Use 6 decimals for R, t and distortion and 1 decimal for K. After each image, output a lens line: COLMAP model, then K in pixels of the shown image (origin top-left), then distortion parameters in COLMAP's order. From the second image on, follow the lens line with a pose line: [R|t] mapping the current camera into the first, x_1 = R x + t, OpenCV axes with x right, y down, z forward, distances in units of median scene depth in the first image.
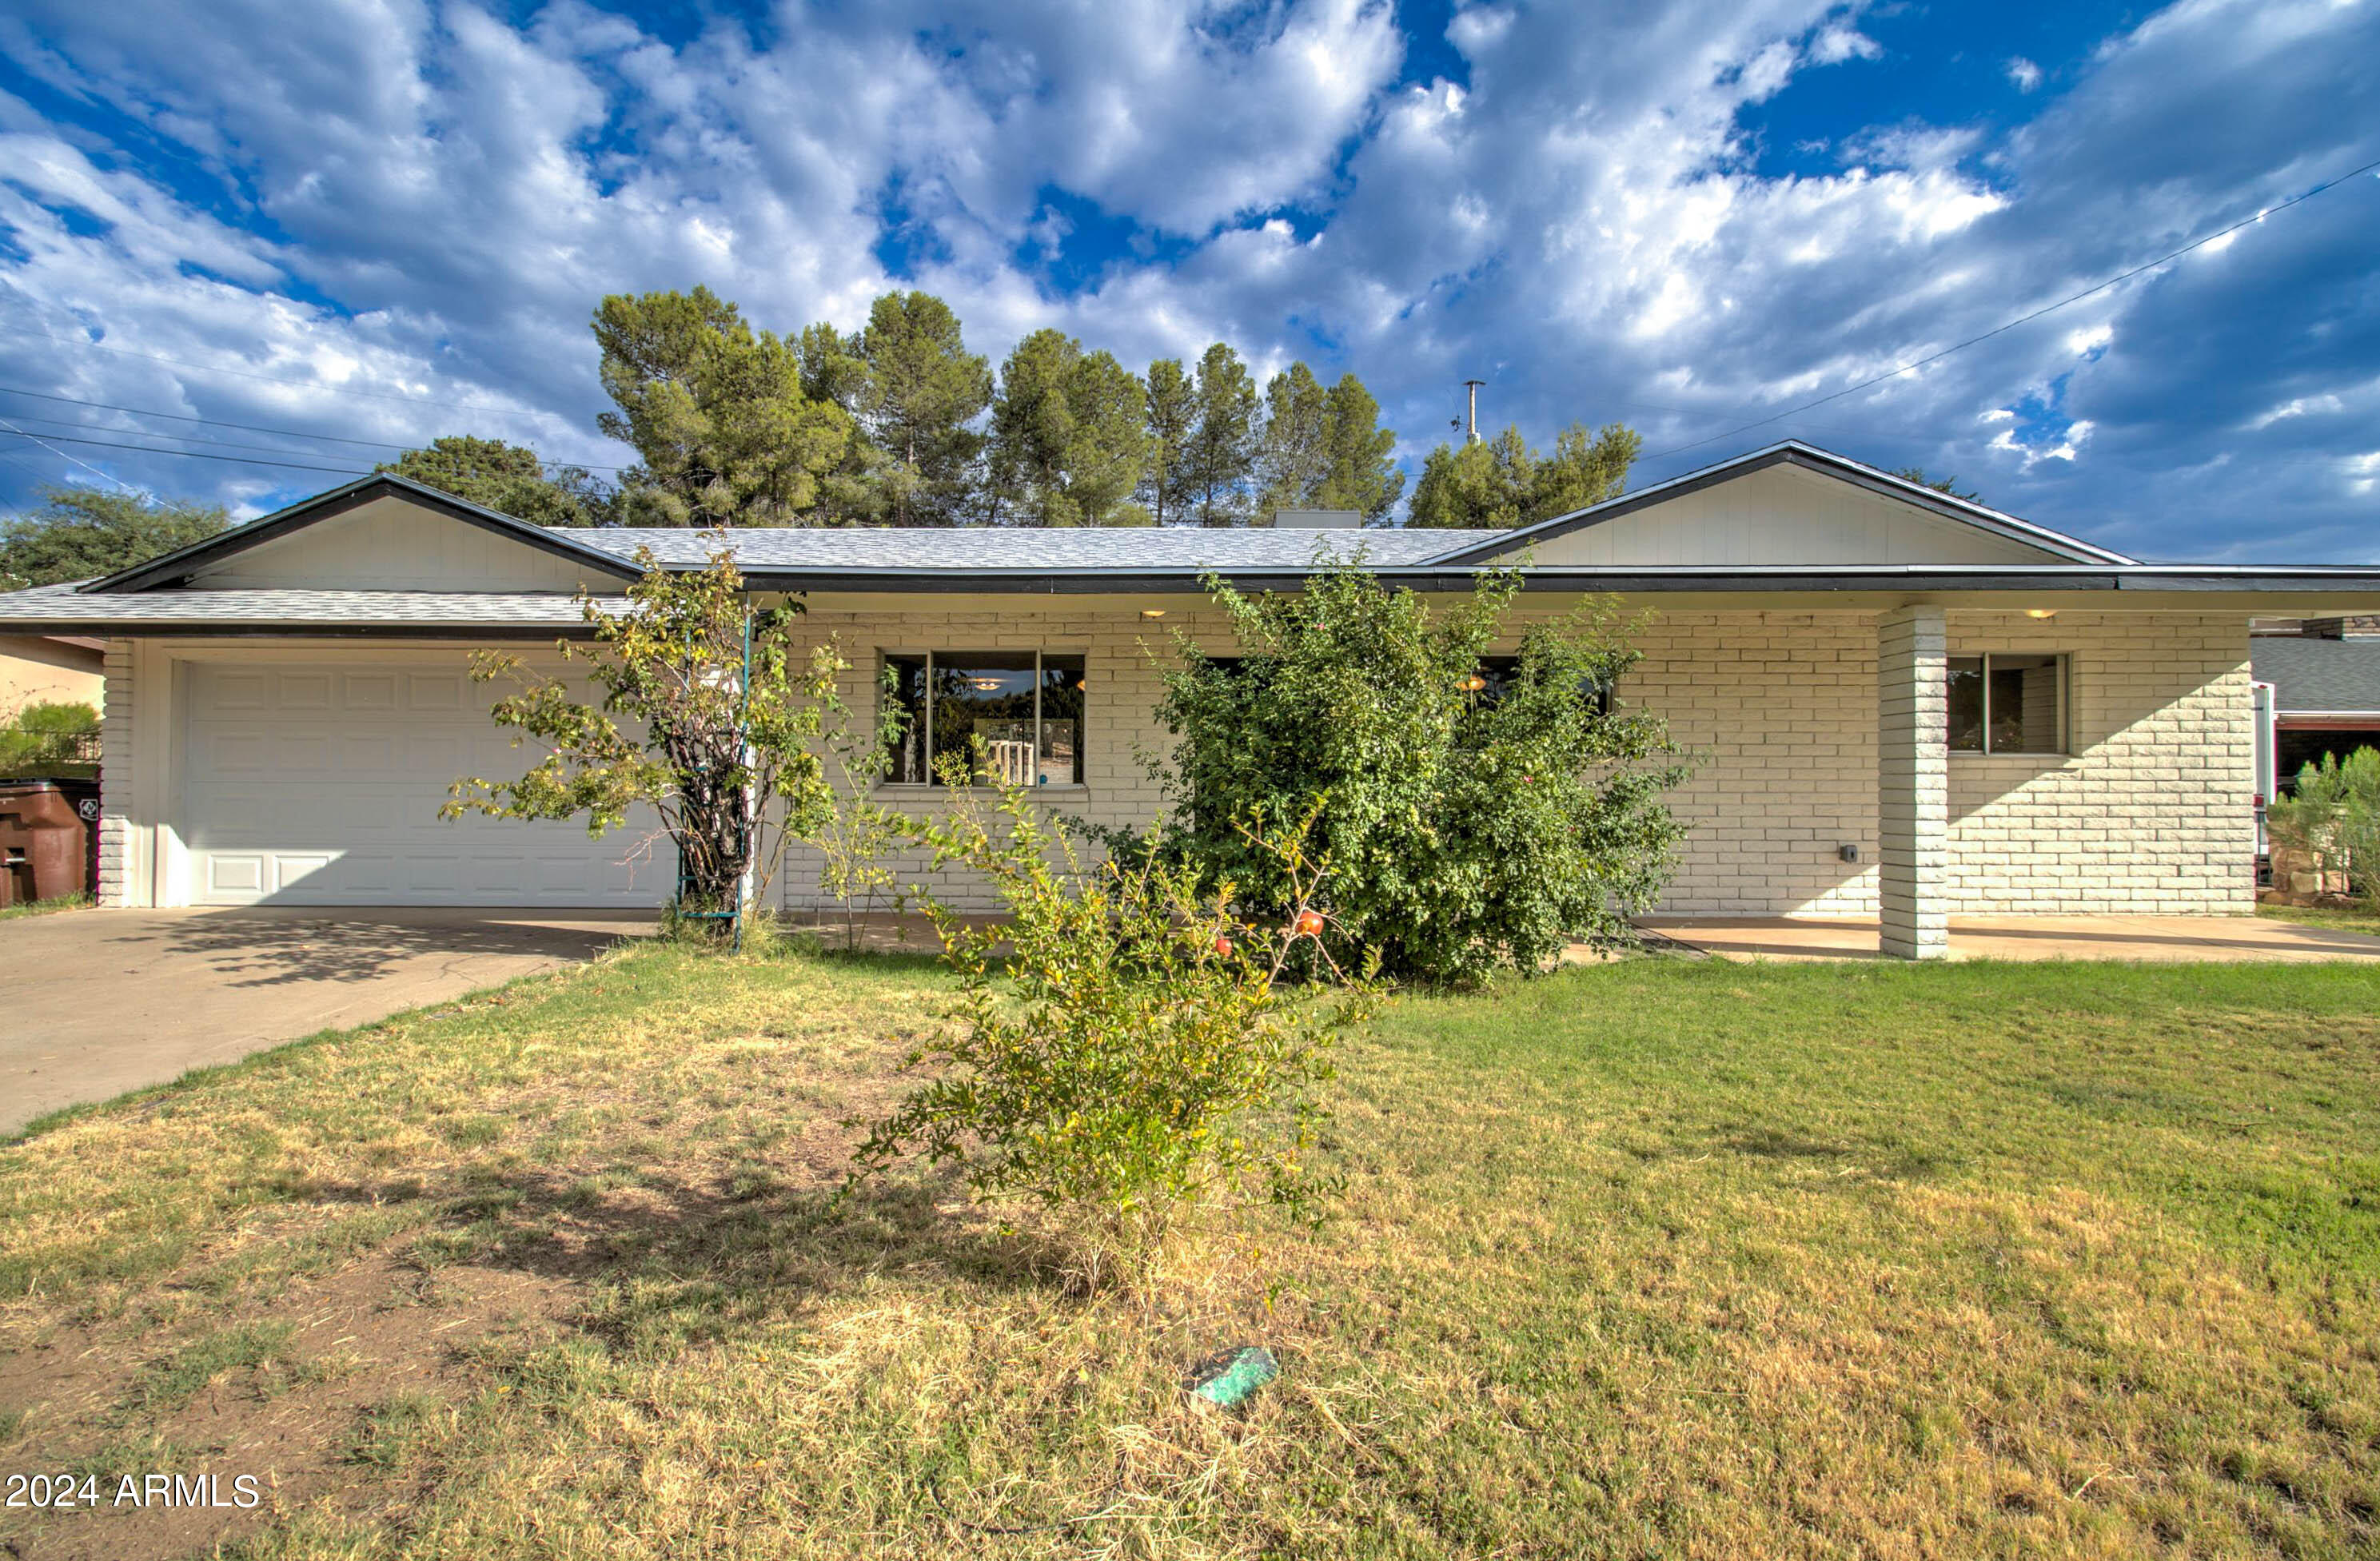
lens RADIAL K [[1099.4, 0, 1197.5], [0, 1099.4, 778.2], [0, 0, 1]] dist [-0.011192, 0.003644]
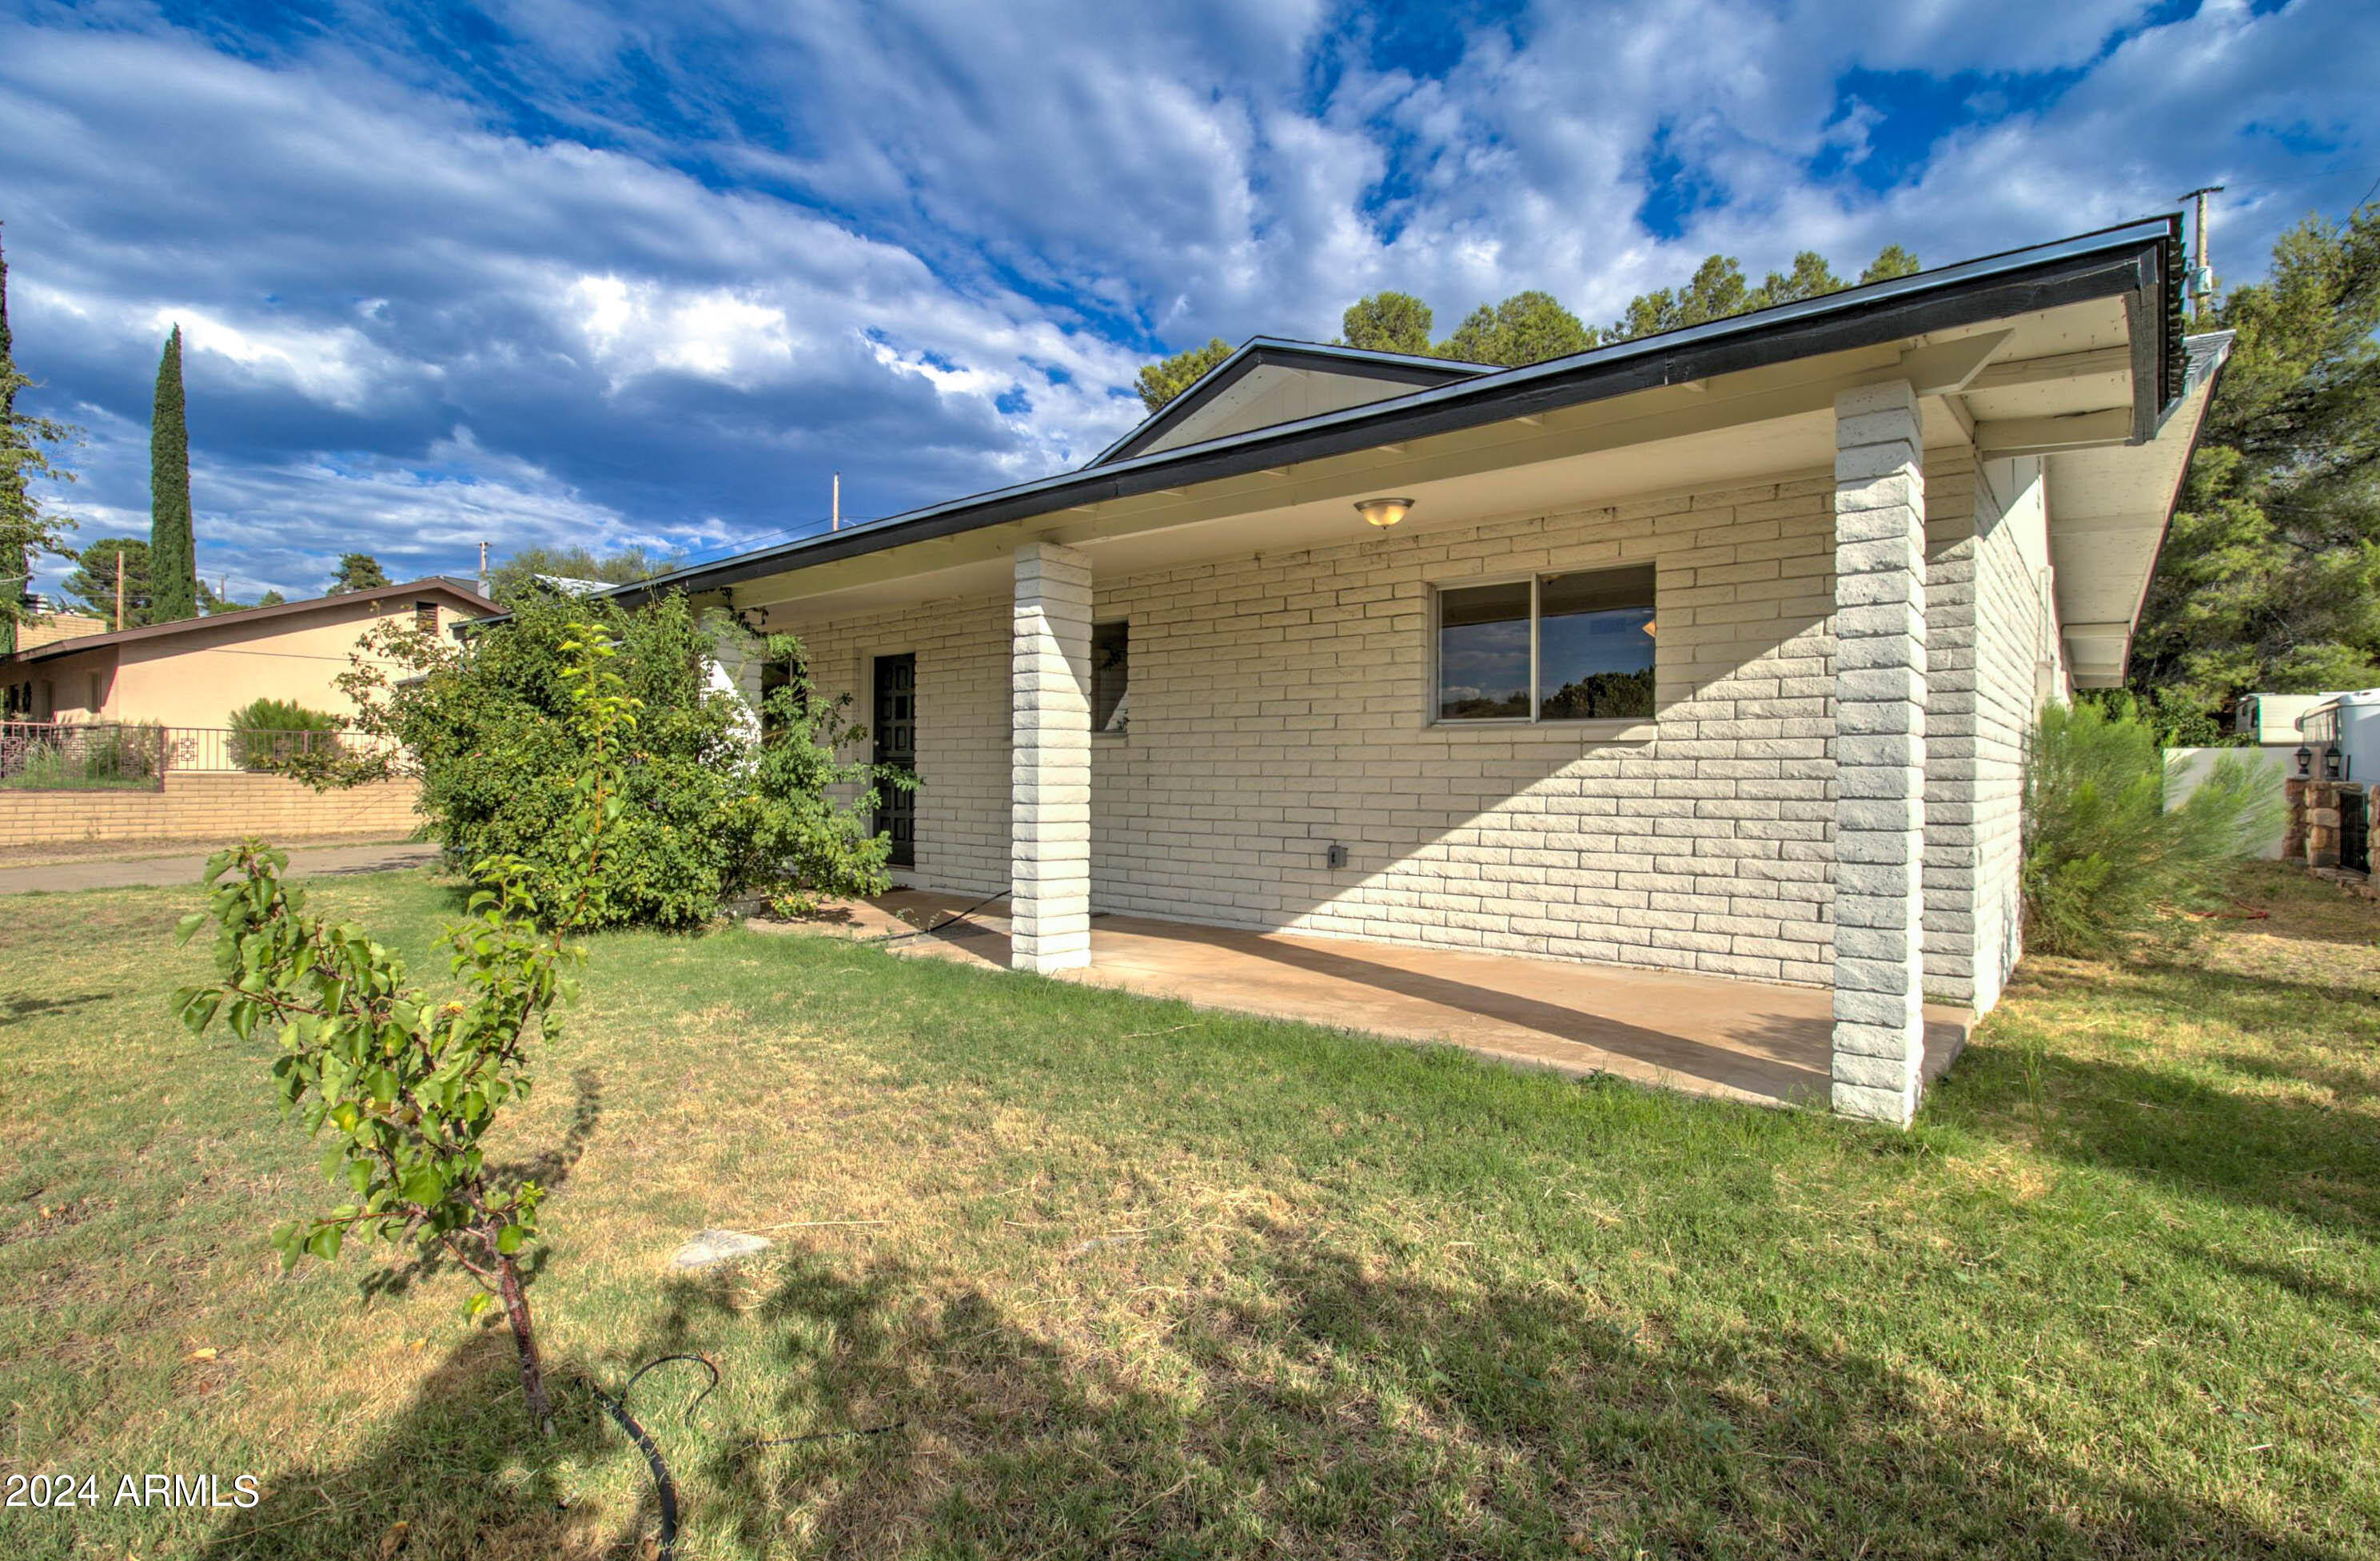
lens RADIAL K [[1138.3, 0, 1205.3], [0, 1138.3, 800.7], [0, 0, 1]] dist [0.005448, 0.002989]
pose [[0.765551, 0.016058, -0.643175, 1.035322], [-0.007303, 0.999841, 0.016270, 0.017278], [0.643334, -0.007759, 0.765546, 0.320304]]
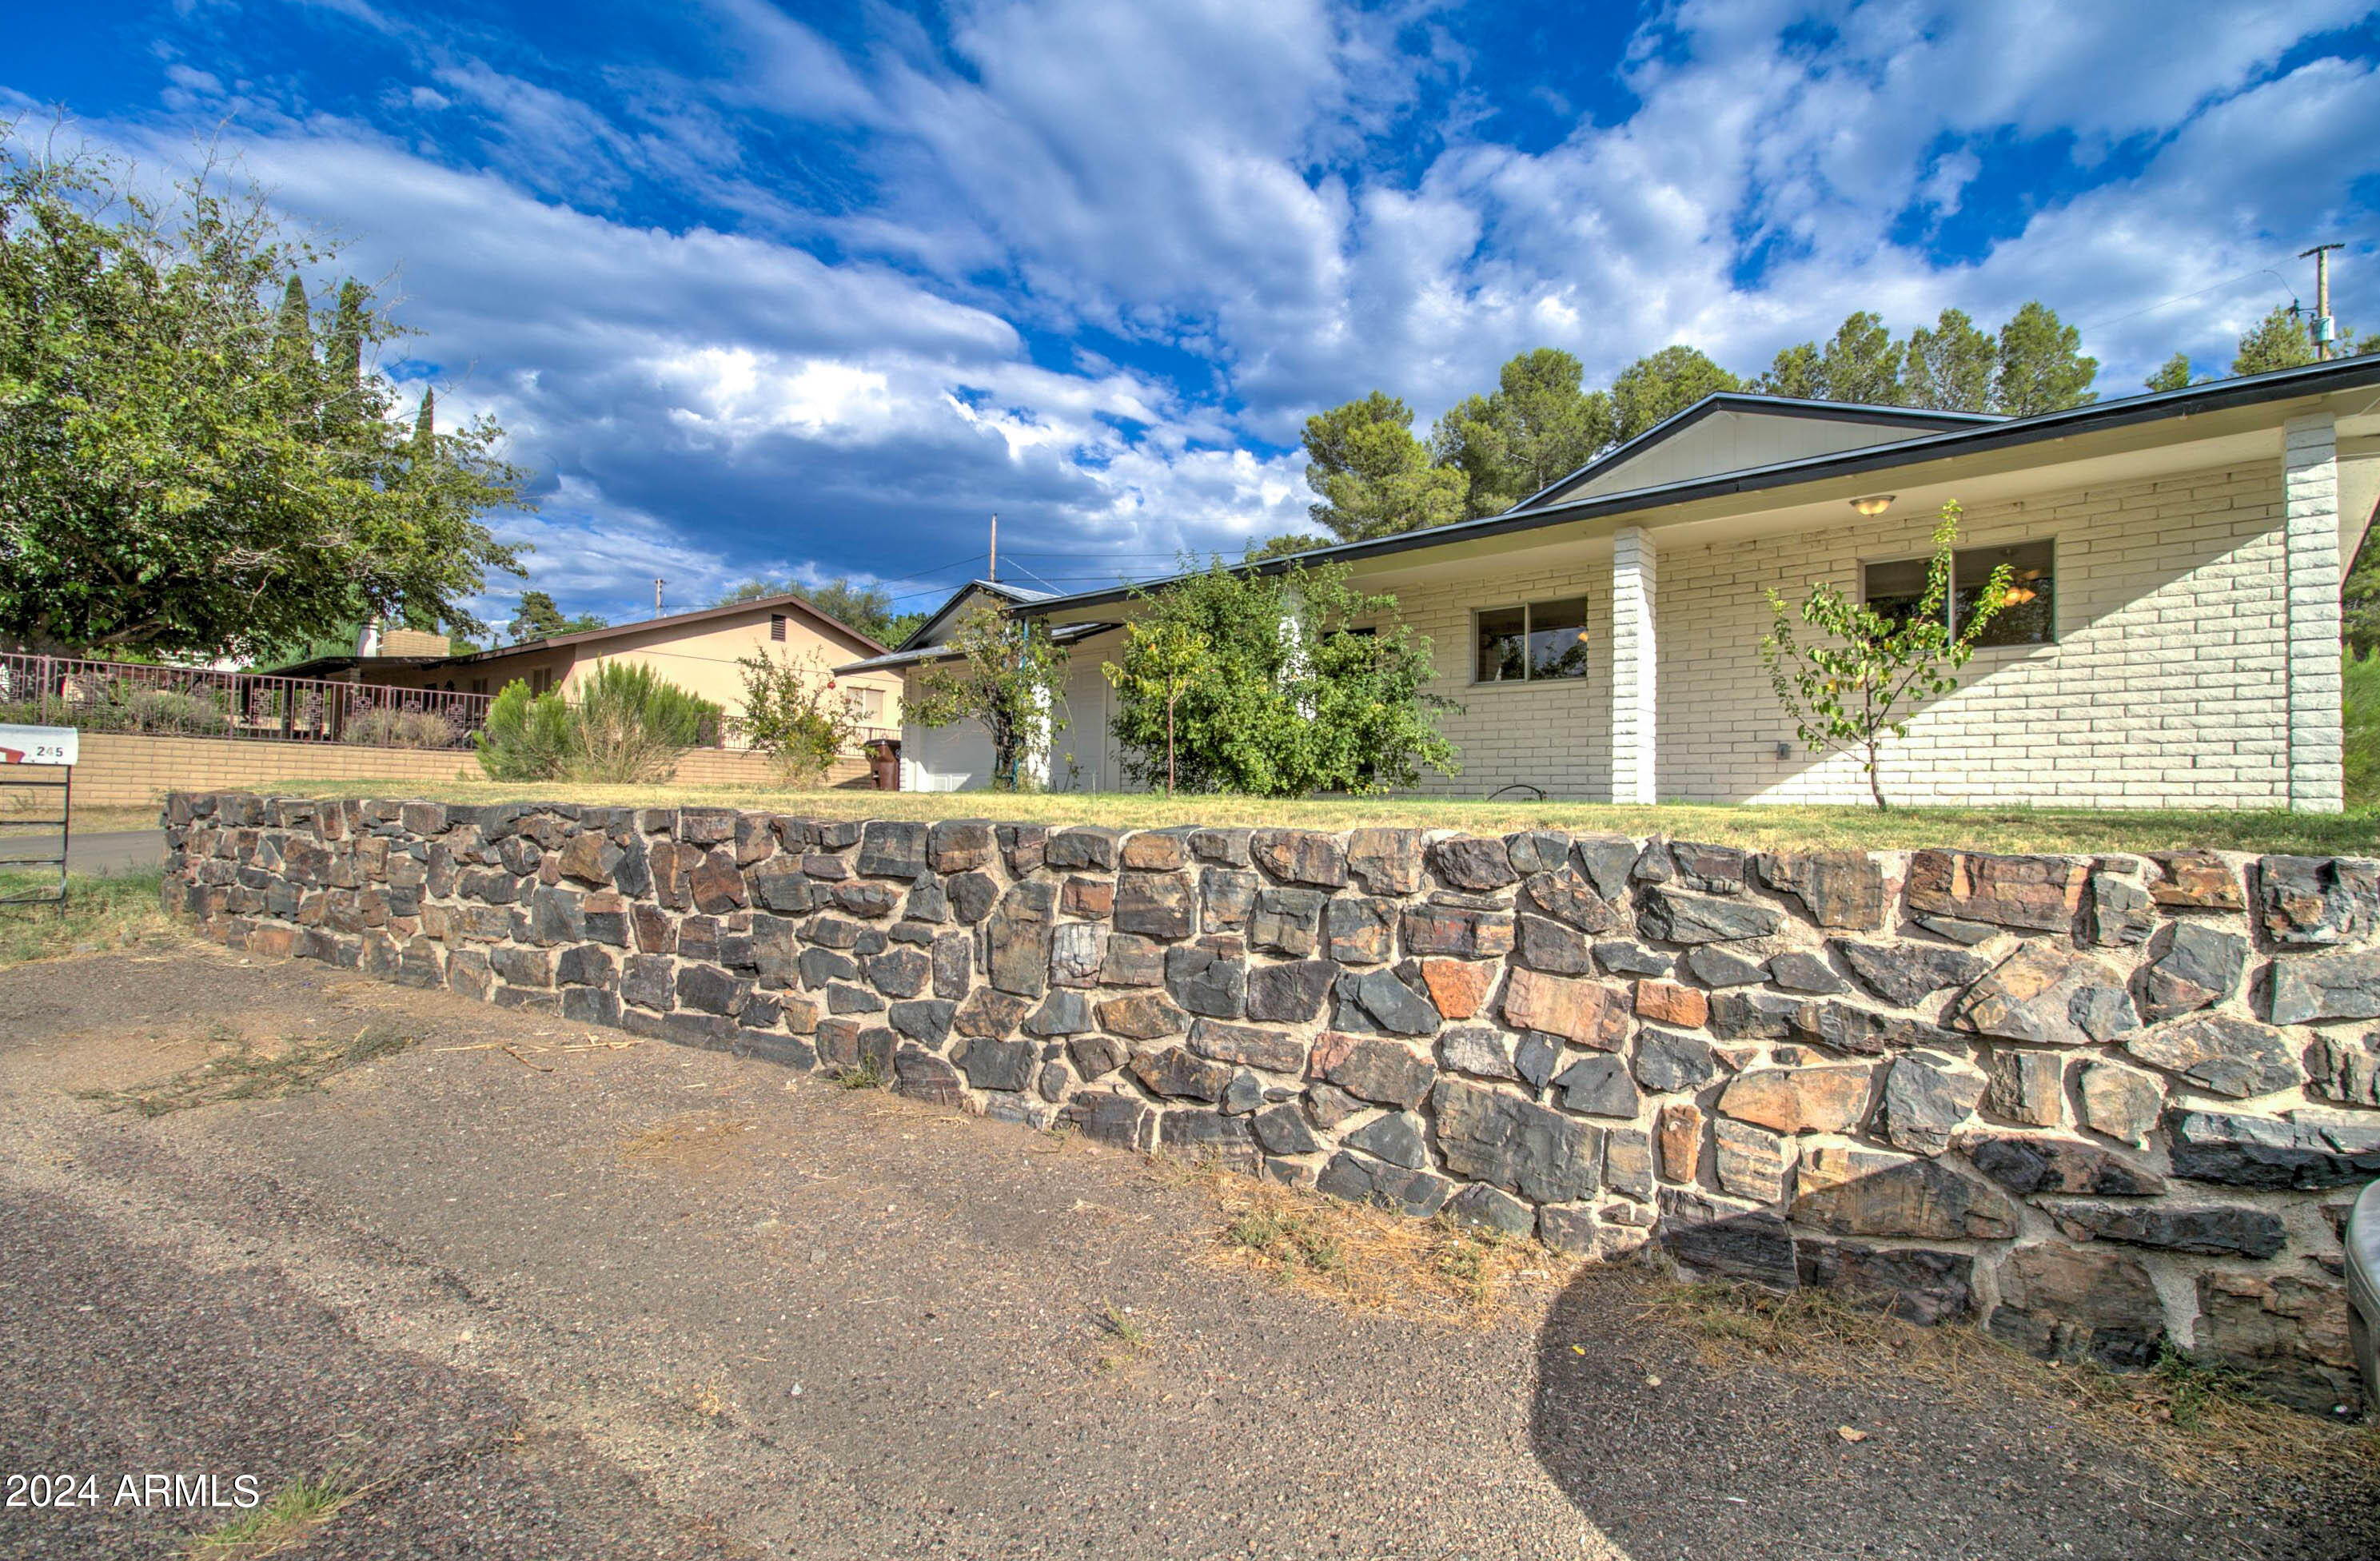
lens RADIAL K [[1099.4, 0, 1189.8], [0, 1099.4, 794.4], [0, 0, 1]] dist [-0.011192, 0.003644]
pose [[0.712467, 0.001604, -0.701704, 0.936827], [-0.019749, 0.999647, -0.017768, 0.142441], [0.701428, 0.026517, 0.712247, -0.201891]]
